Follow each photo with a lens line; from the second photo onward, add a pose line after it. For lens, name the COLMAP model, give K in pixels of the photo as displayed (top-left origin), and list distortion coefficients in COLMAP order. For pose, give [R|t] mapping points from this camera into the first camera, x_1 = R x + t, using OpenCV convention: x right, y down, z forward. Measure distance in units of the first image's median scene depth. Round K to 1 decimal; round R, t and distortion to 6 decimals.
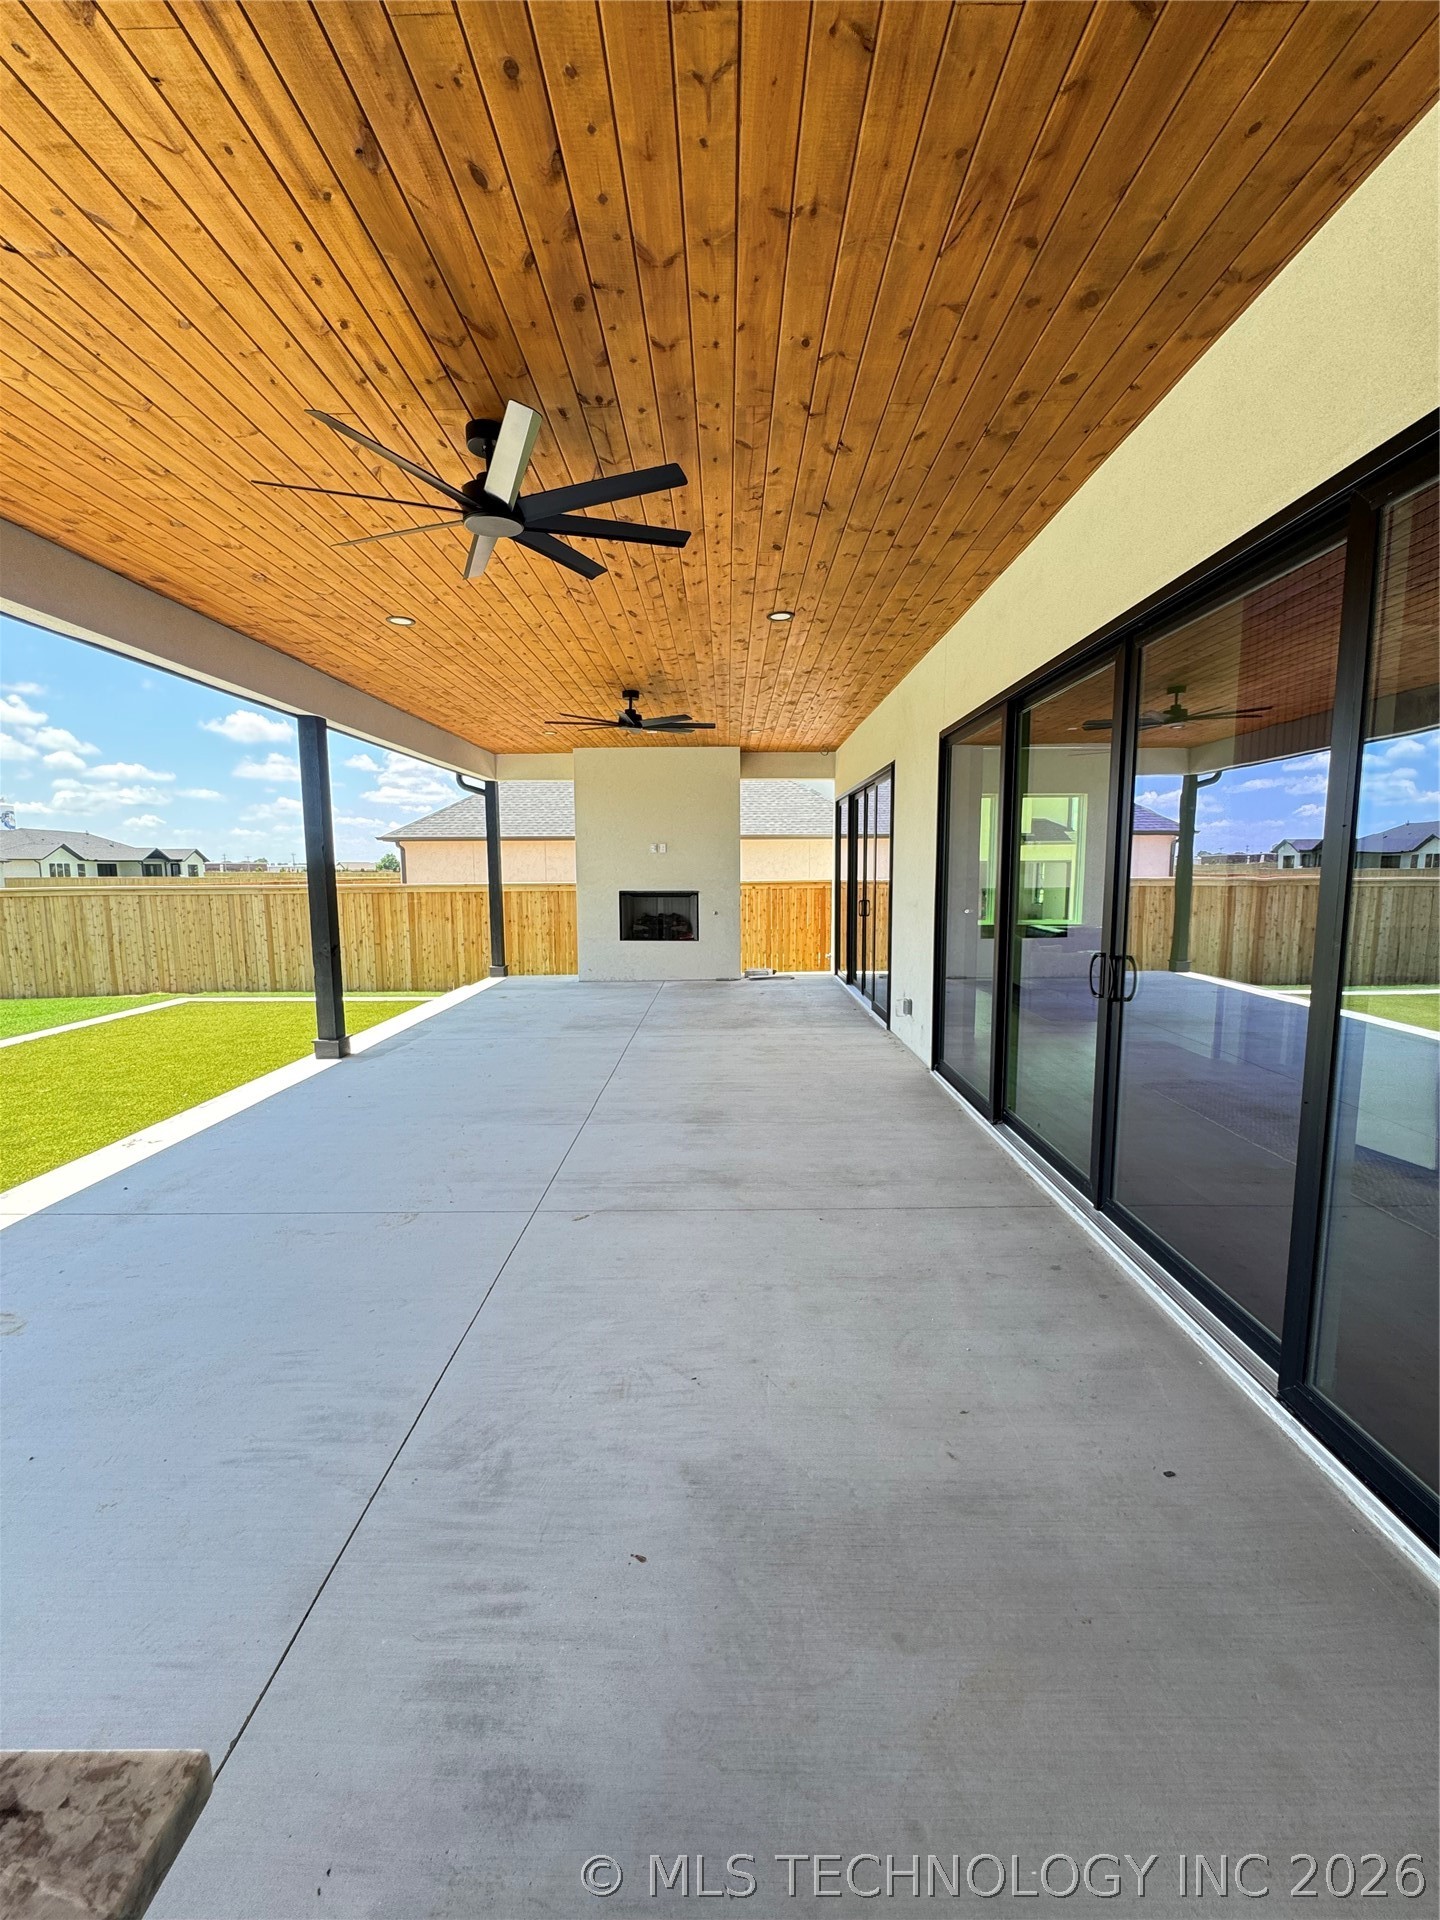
lens RADIAL K [[767.2, 0, 711.8], [0, 767.2, 967.6], [0, 0, 1]] dist [0.000653, -0.000672]
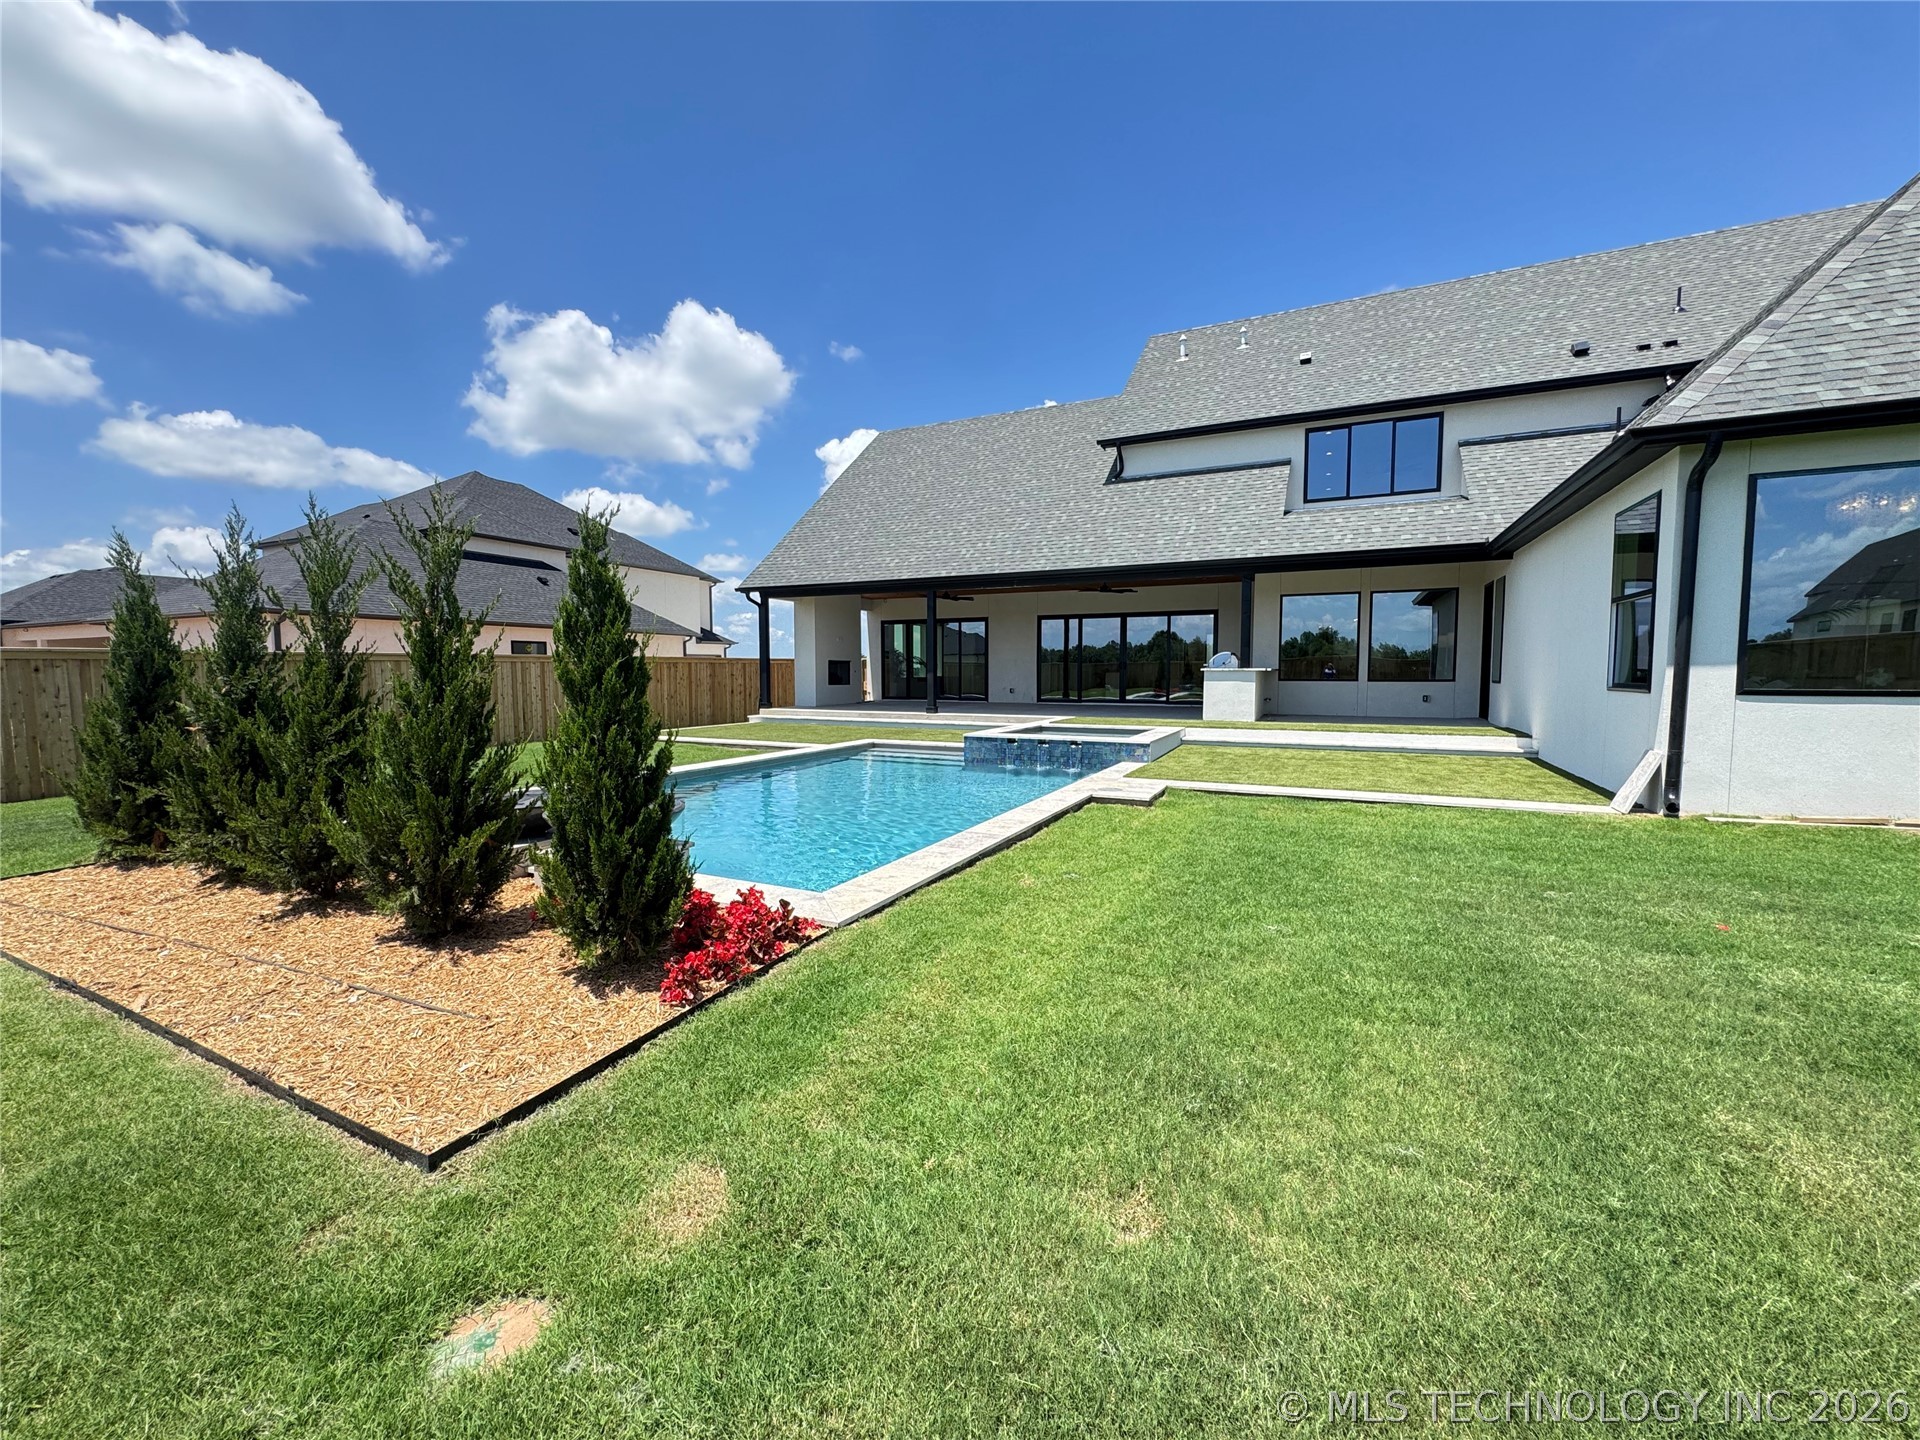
lens RADIAL K [[767.2, 0, 956.4], [0, 767.2, 725.6], [0, 0, 1]] dist [0.000653, -0.000672]
pose [[0.428809, -0.060070, 0.901396, -1.395403], [0.109936, 0.993841, 0.013933, 0.061168], [-0.896681, 0.093121, 0.432772, -0.120578]]
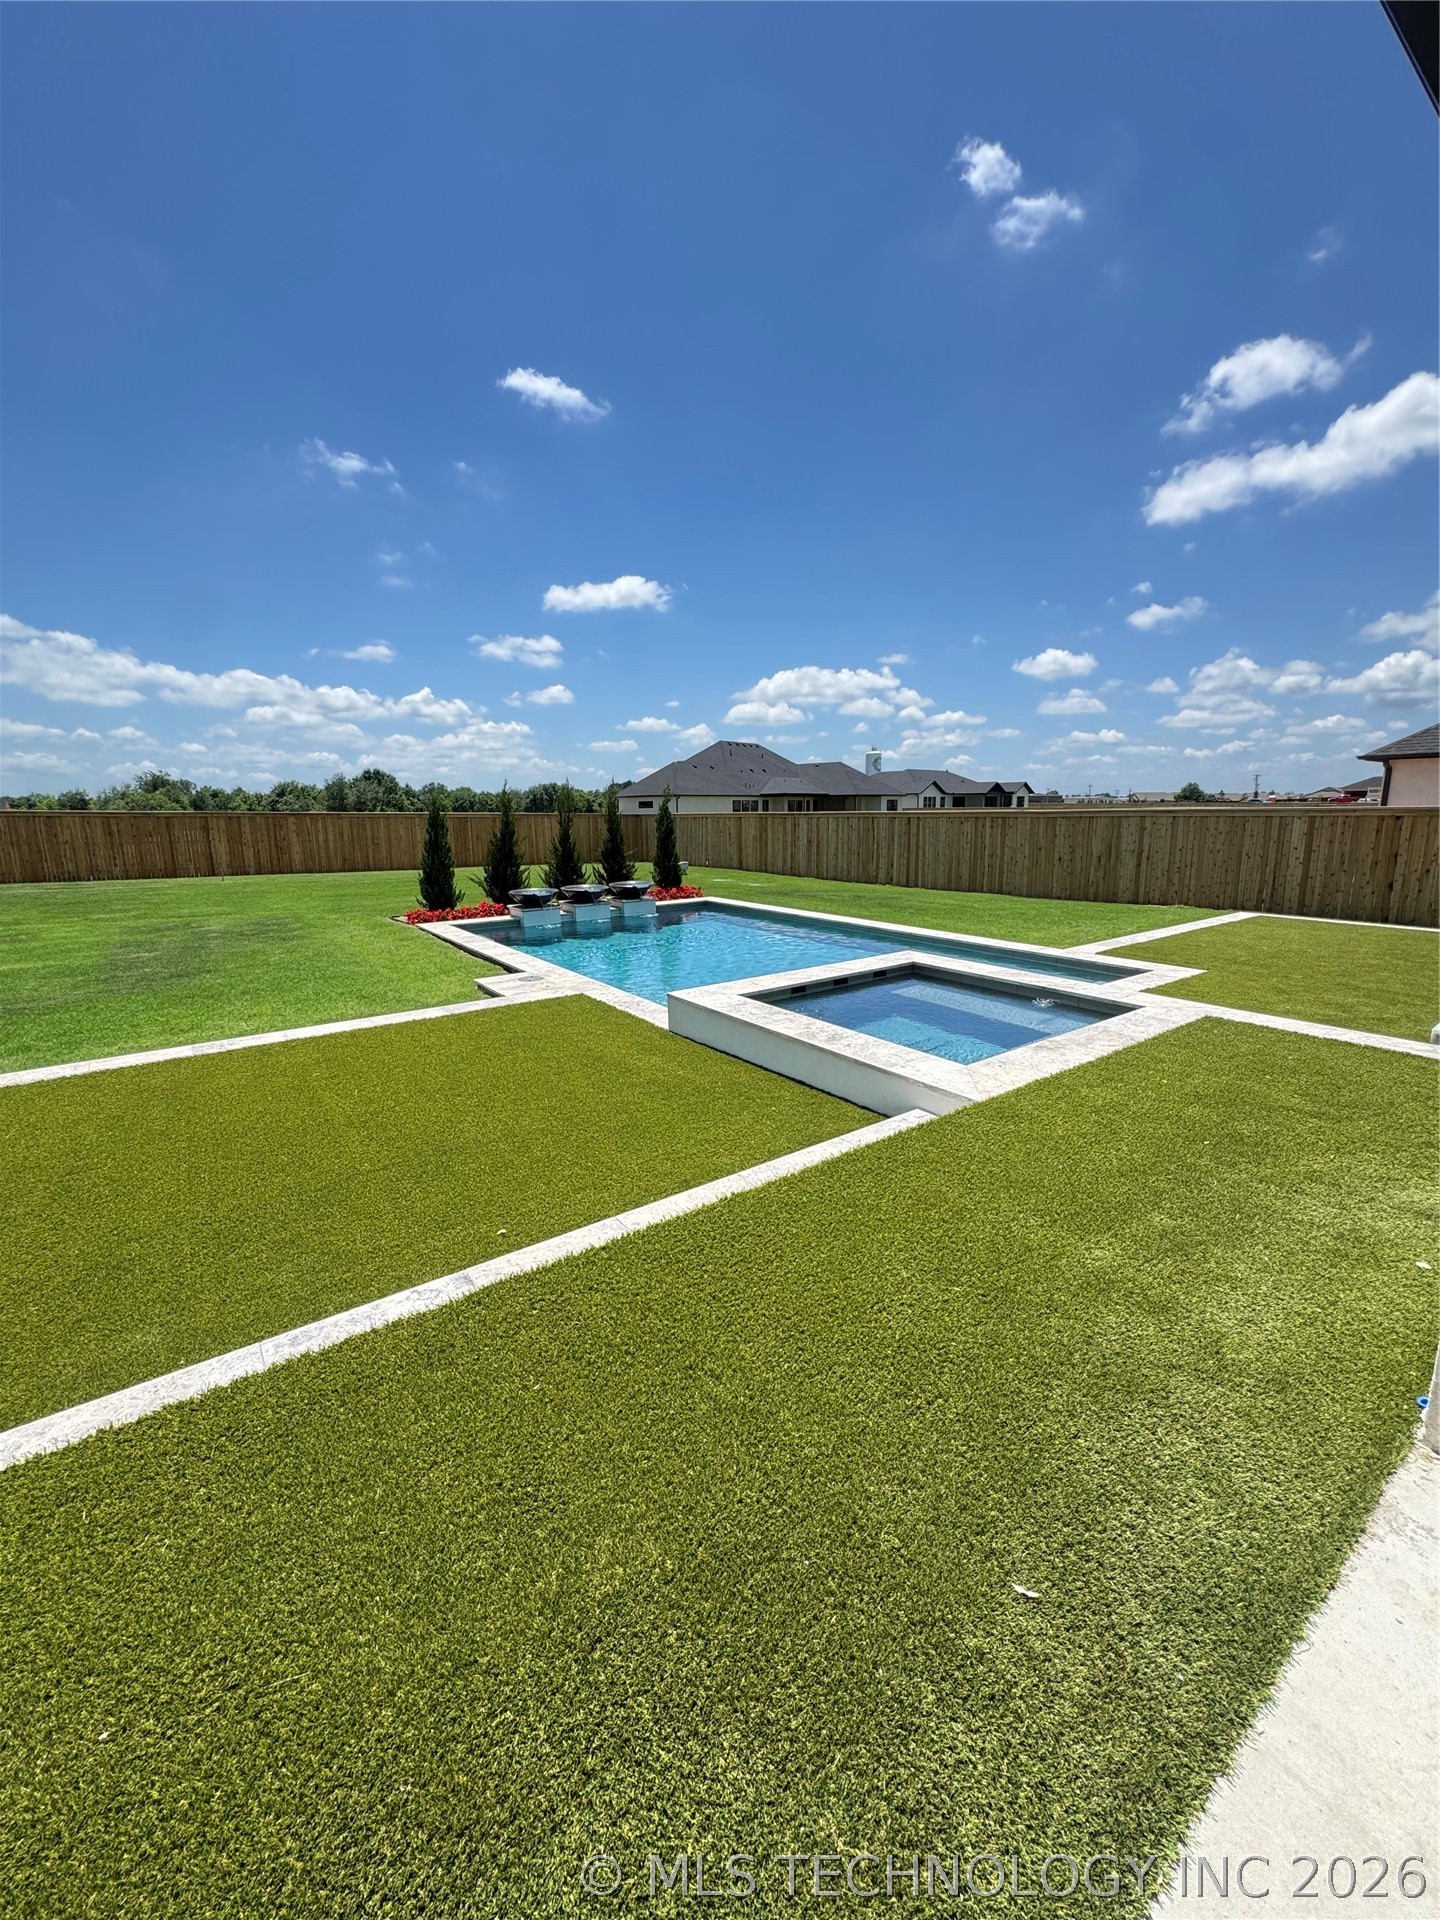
lens RADIAL K [[767.2, 0, 718.6], [0, 767.2, 942.6], [0, 0, 1]] dist [0.000653, -0.000672]
pose [[0.601631, 0.137248, -0.786895, -0.237818], [-0.093412, 0.990457, 0.101333, 0.035732], [0.793294, 0.012540, 0.608710, -0.202076]]
